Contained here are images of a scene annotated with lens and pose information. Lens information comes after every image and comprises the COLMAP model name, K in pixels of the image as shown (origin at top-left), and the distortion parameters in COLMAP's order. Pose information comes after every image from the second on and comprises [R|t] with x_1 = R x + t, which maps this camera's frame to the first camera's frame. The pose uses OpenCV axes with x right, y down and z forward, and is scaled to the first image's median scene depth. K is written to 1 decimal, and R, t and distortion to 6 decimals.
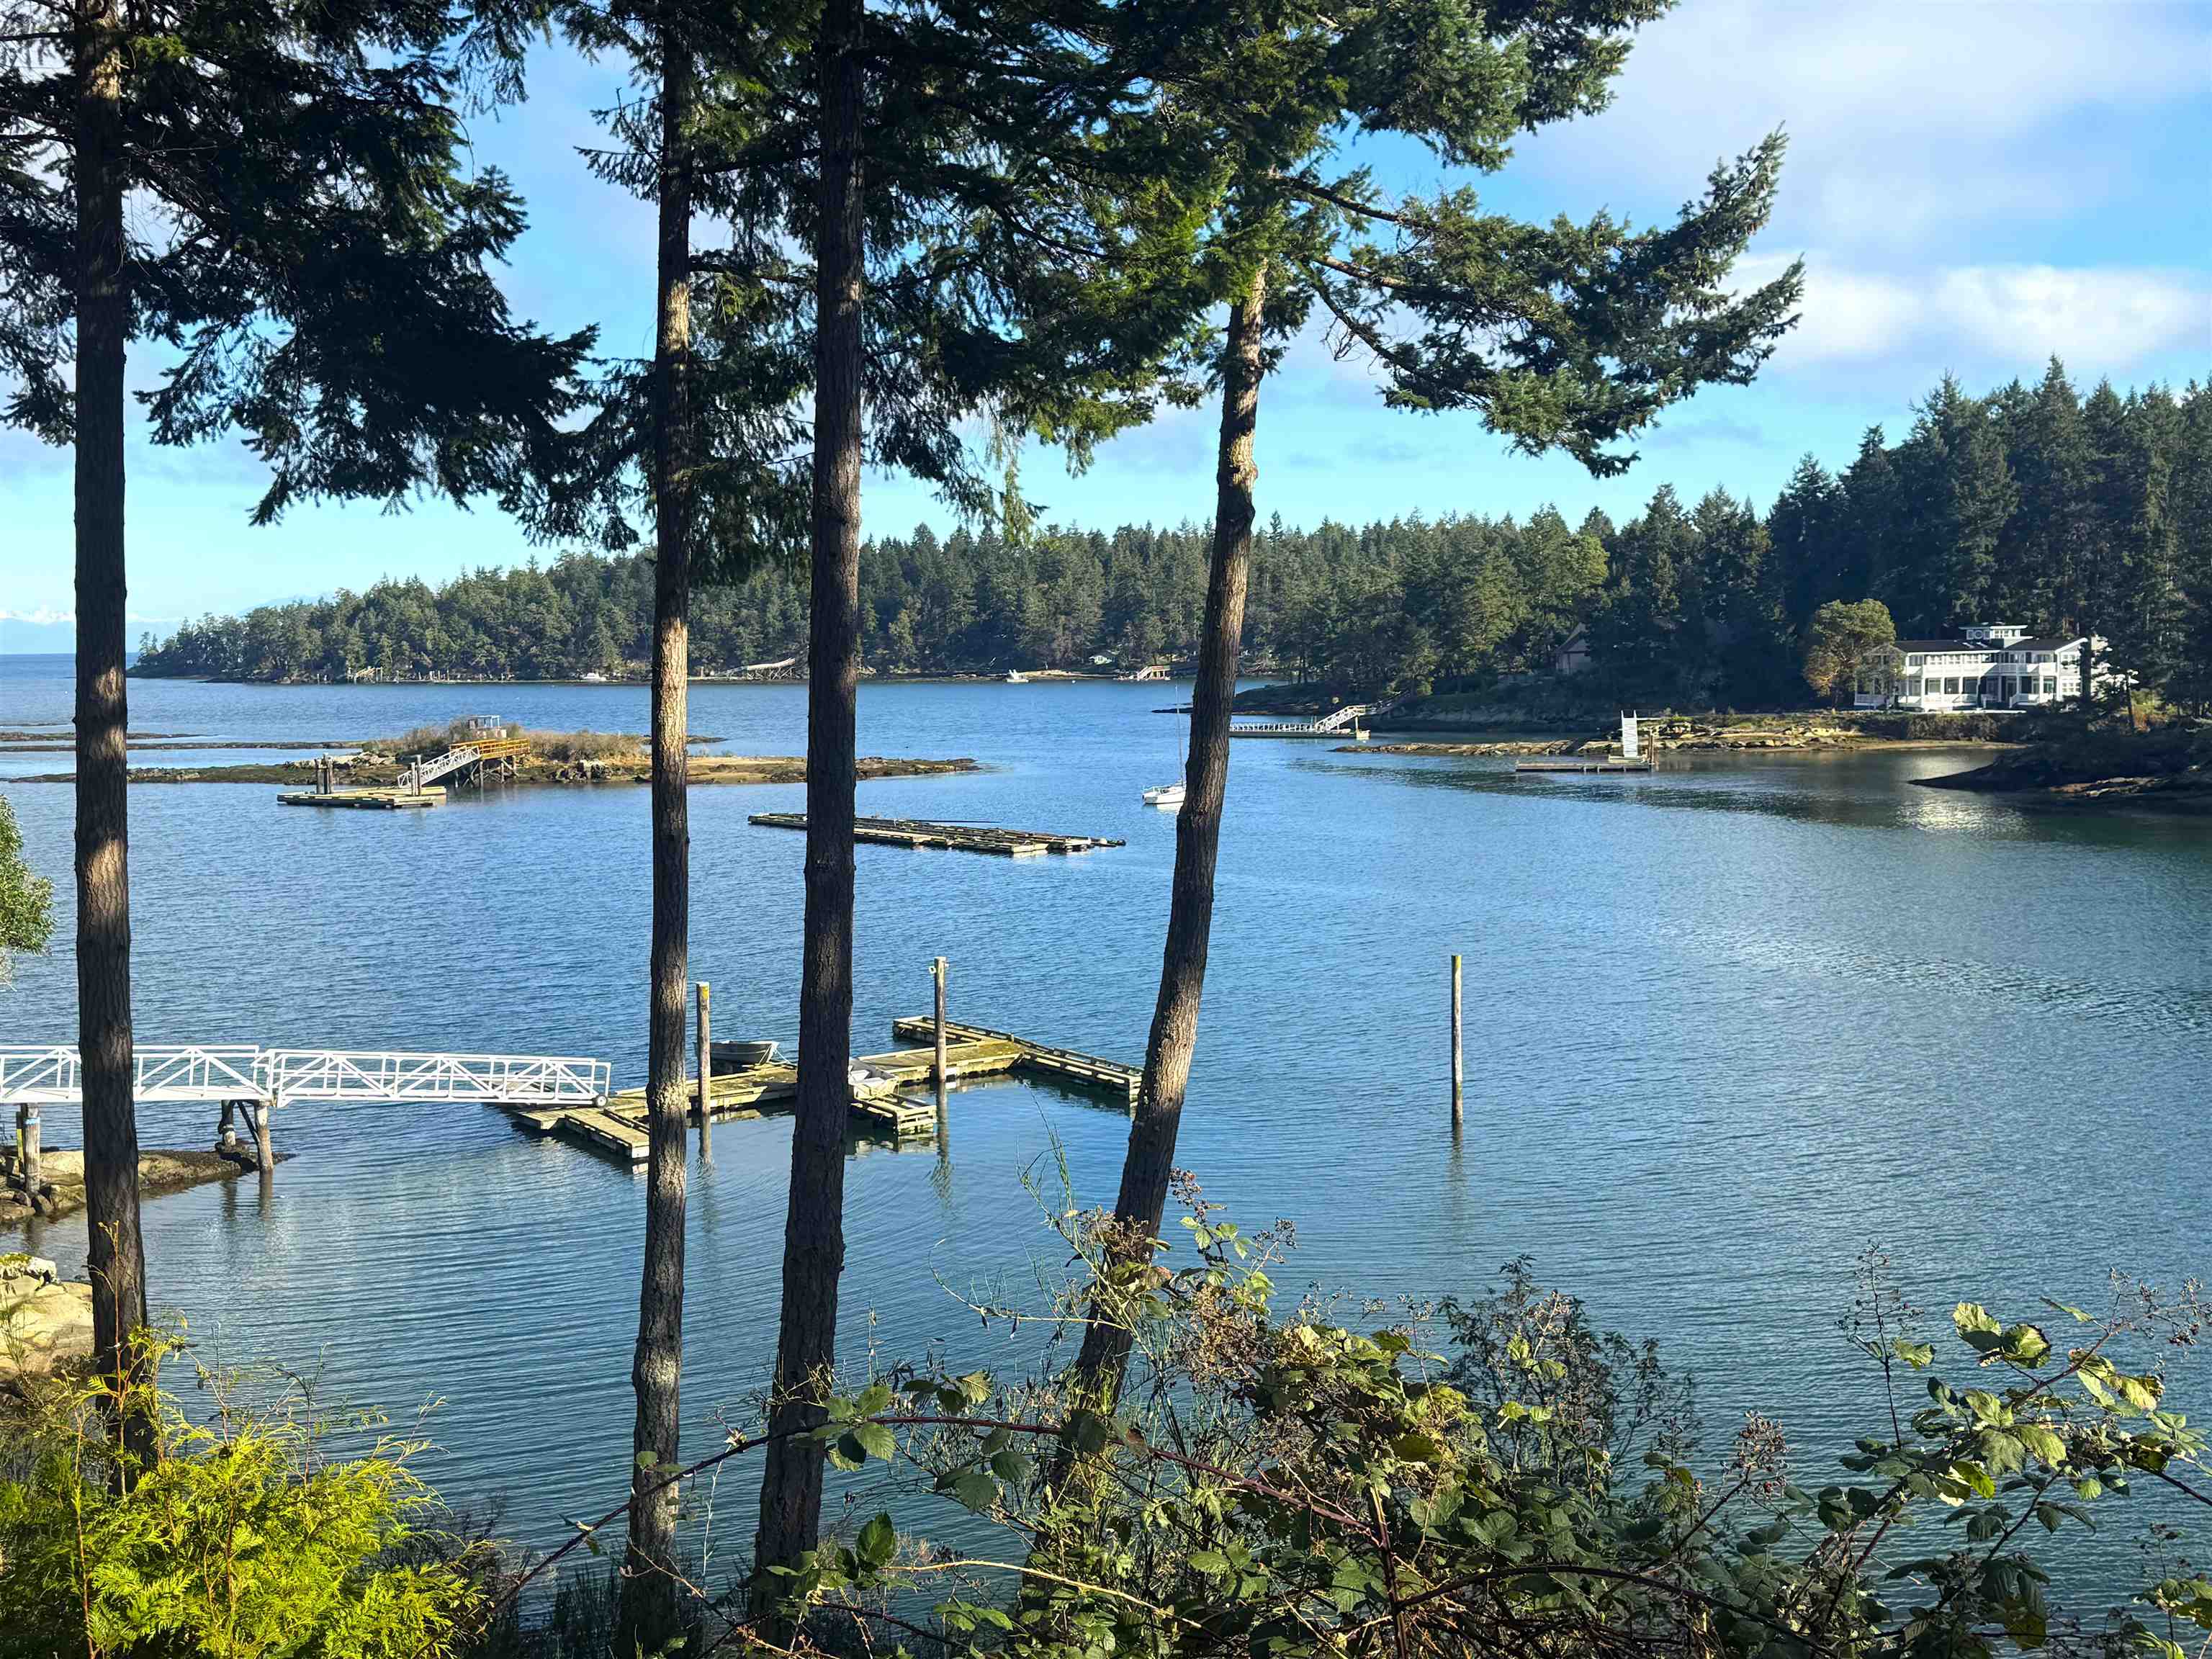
lens RADIAL K [[2401.4, 0, 1143.4], [0, 2401.4, 853.7], [0, 0, 1]] dist [0.081721, 0.000000]
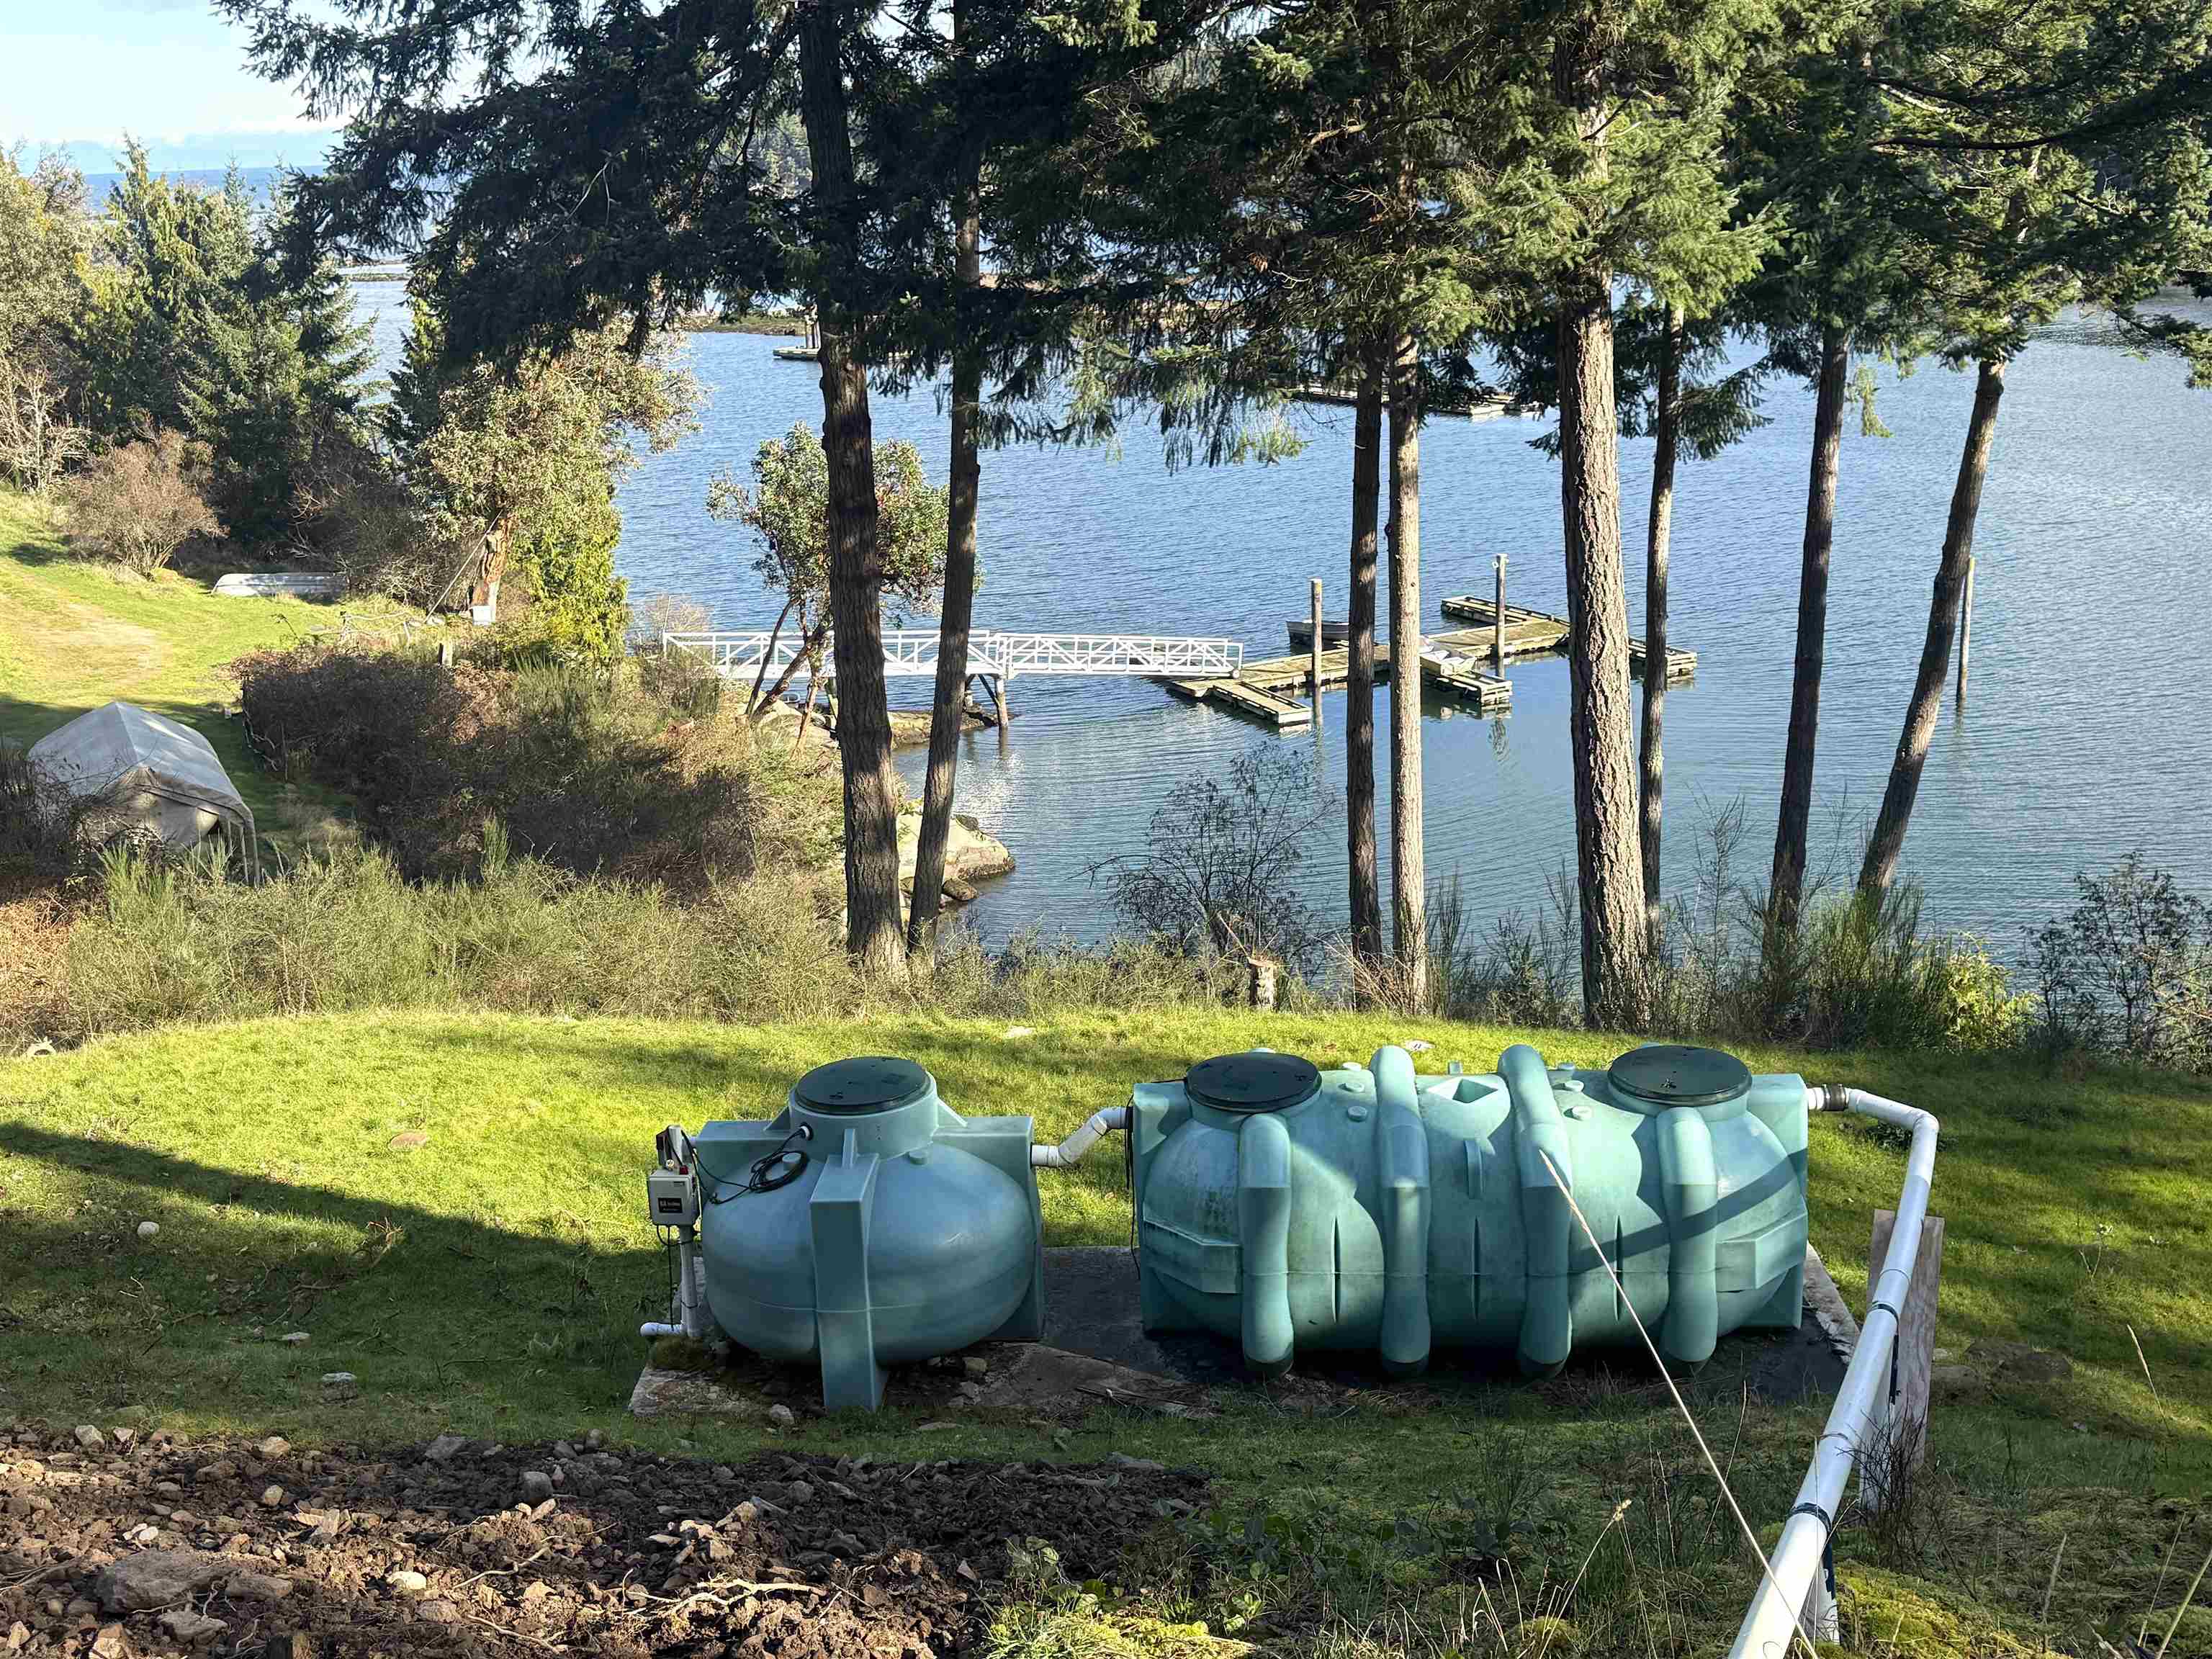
lens RADIAL K [[2401.4, 0, 1118.3], [0, 2401.4, 846.4], [0, 0, 1]] dist [0.081721, 0.000000]
pose [[0.987833, 0.022070, -0.153944, -0.027444], [0.008791, 0.980373, 0.196955, -0.016576], [0.155270, -0.195911, 0.968251, -0.068976]]
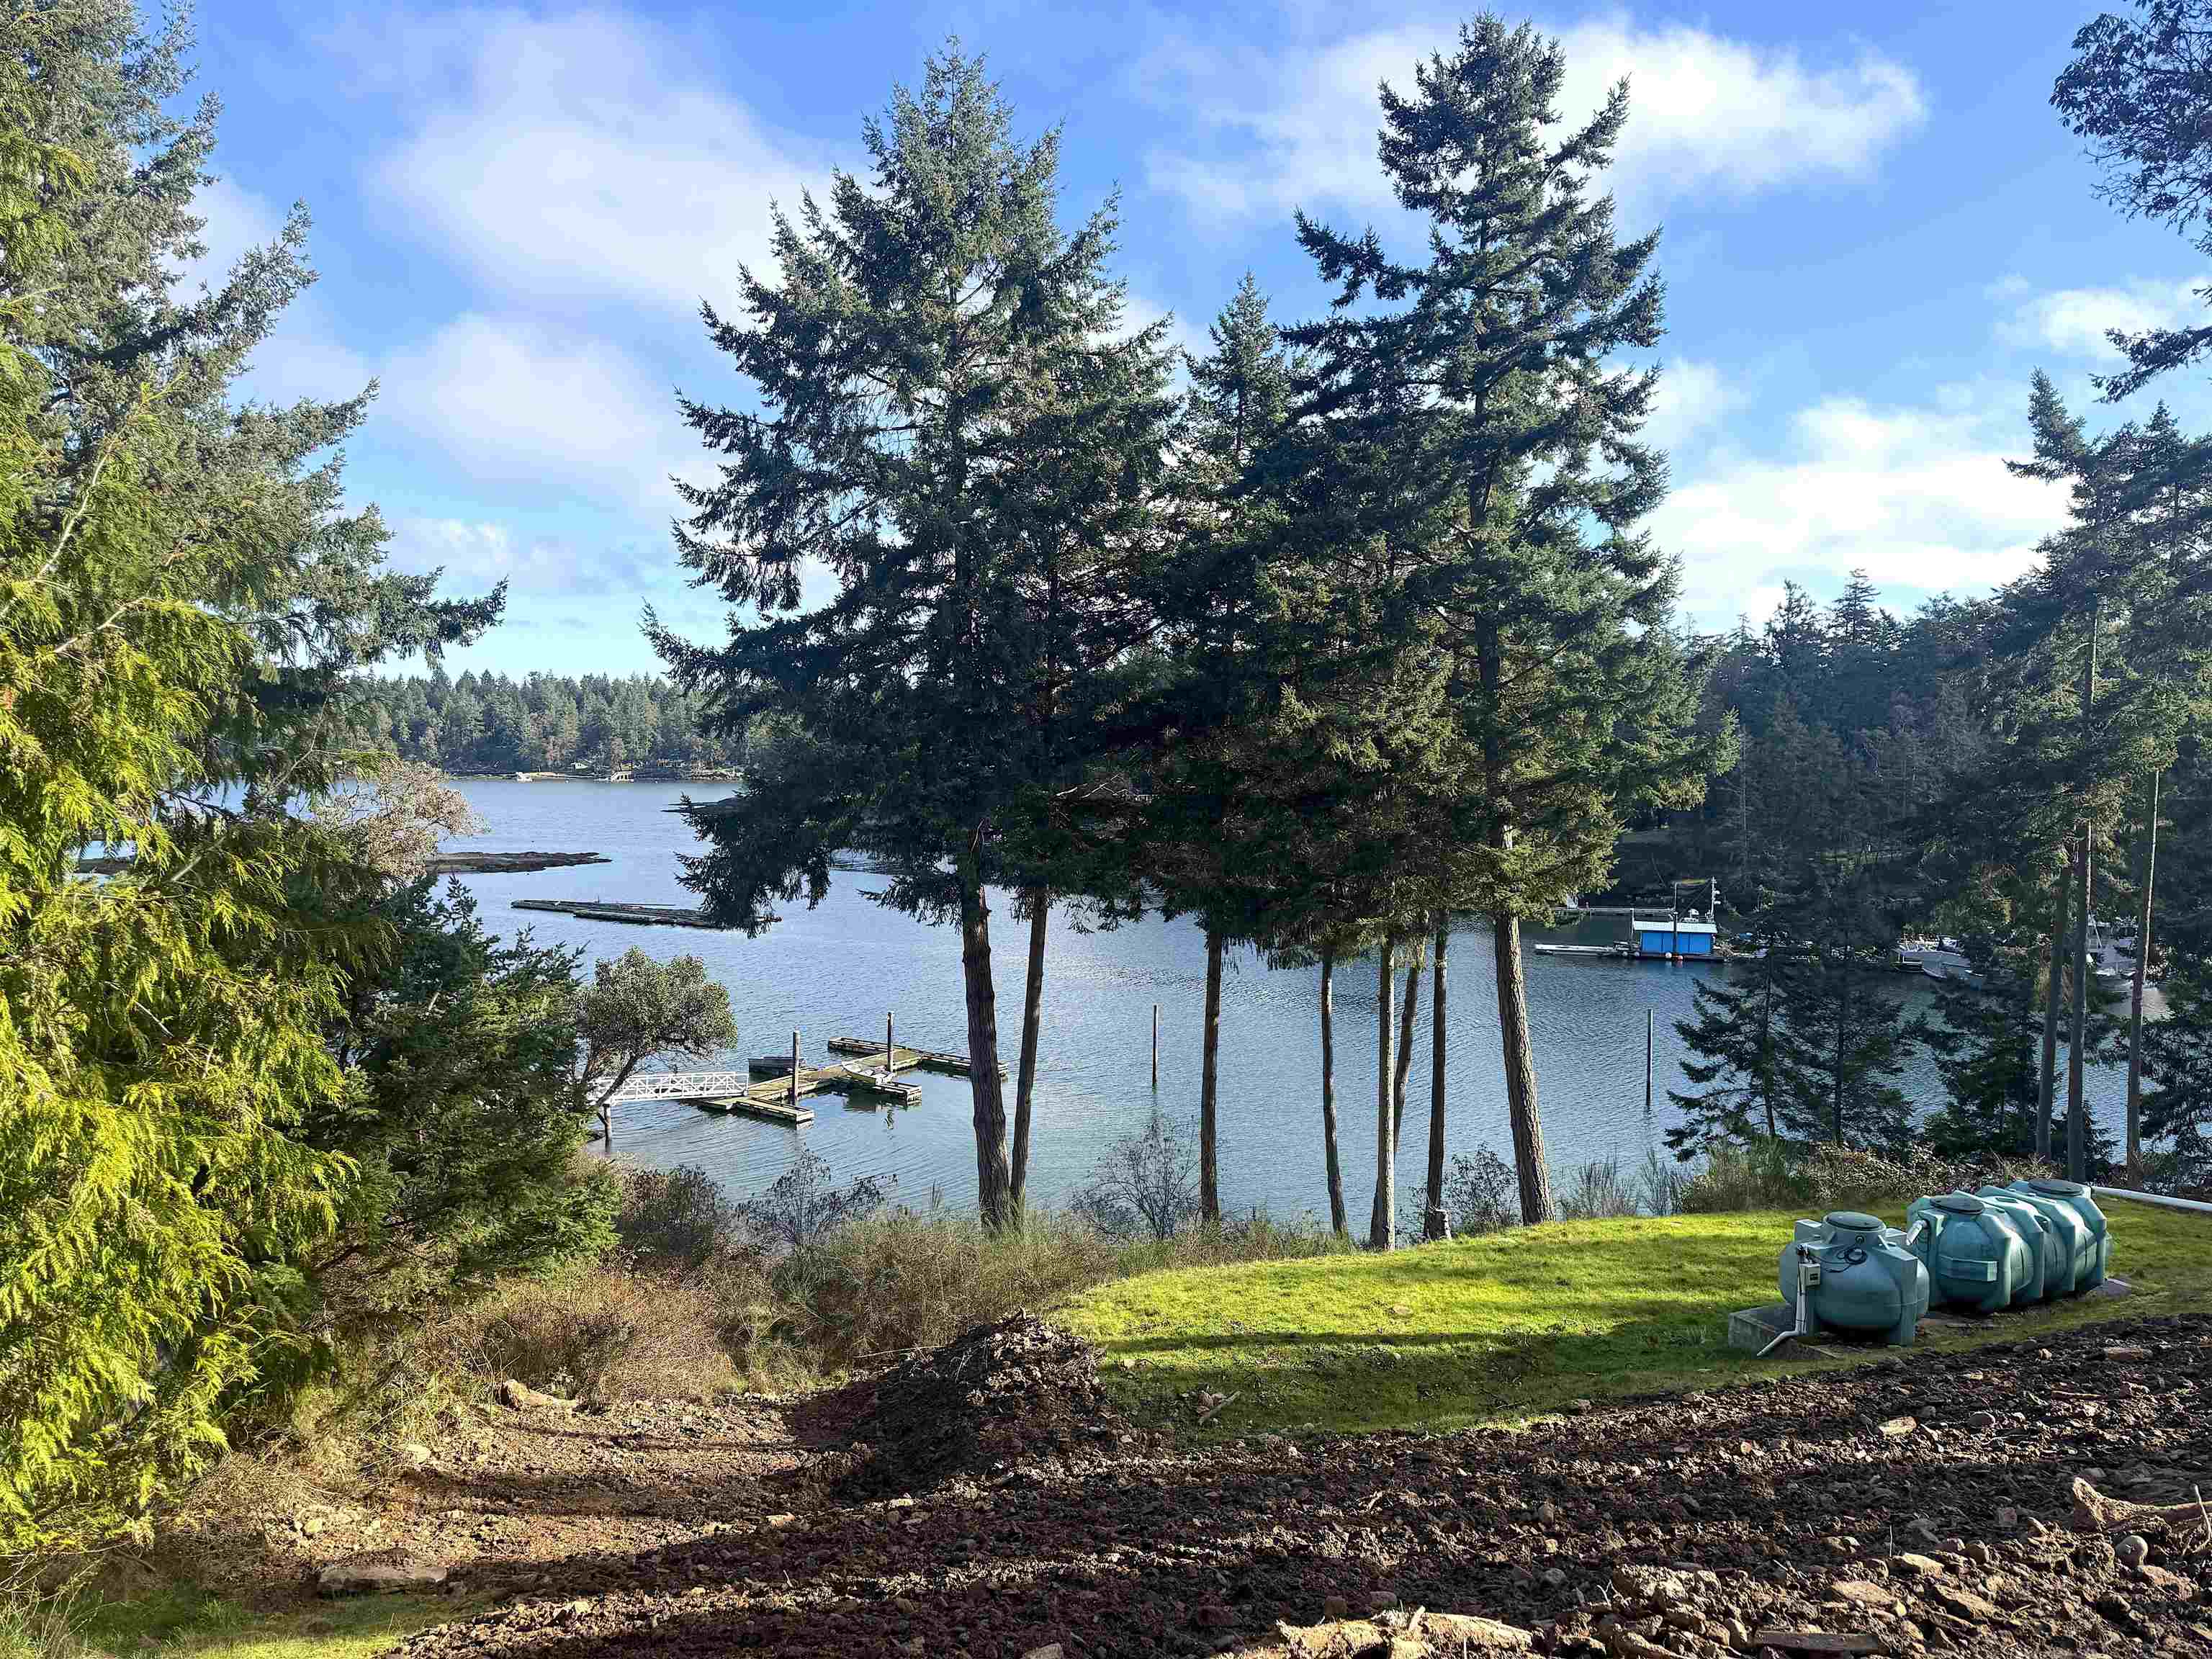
lens RADIAL K [[1533.0, 0, 1116.5], [0, 1533.0, 849.1], [0, 0, 1]] dist [0.050002, -0.033998]
pose [[0.939962, -0.001429, 0.341276, -0.110610], [0.008810, 0.999760, -0.020078, -0.021062], [-0.341165, 0.021879, 0.939749, -0.089451]]
